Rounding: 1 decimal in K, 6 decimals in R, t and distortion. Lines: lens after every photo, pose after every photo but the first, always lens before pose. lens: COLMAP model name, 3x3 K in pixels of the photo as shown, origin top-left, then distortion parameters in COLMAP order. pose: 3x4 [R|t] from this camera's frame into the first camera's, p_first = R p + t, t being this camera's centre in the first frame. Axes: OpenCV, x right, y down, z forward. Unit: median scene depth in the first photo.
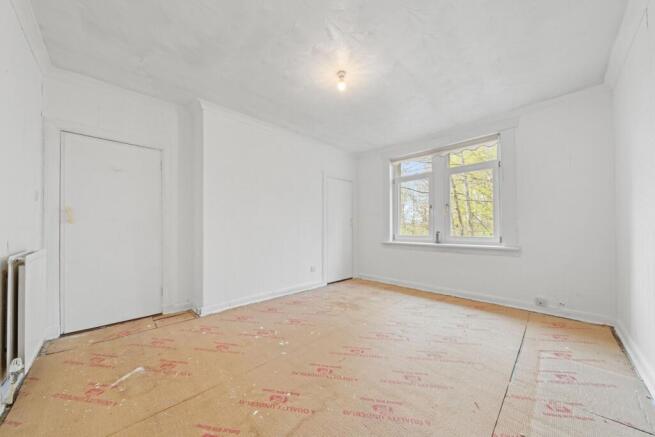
lens RADIAL K [[225.5, 0, 327.9], [0, 225.5, 222.8], [0, 0, 1]] dist [-0.000743, 0.000024]
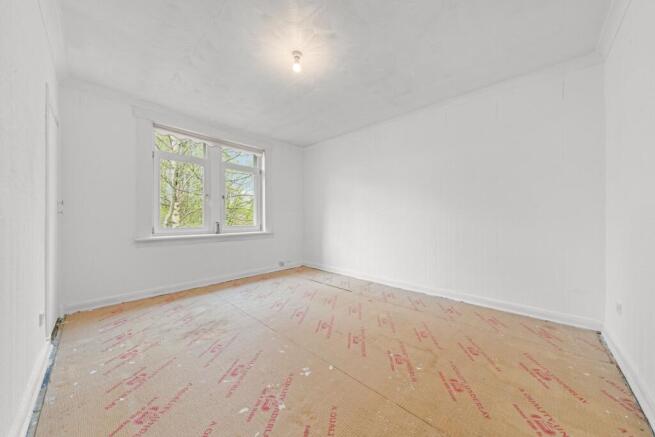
lens RADIAL K [[225.5, 0, 328.5], [0, 225.5, 217.0], [0, 0, 1]] dist [-0.000743, 0.000024]
pose [[-0.045666, 0.008075, 0.998924, -0.629194], [-0.023151, 0.999690, -0.009140, 0.016180], [-0.998688, -0.023544, -0.045464, 0.643043]]
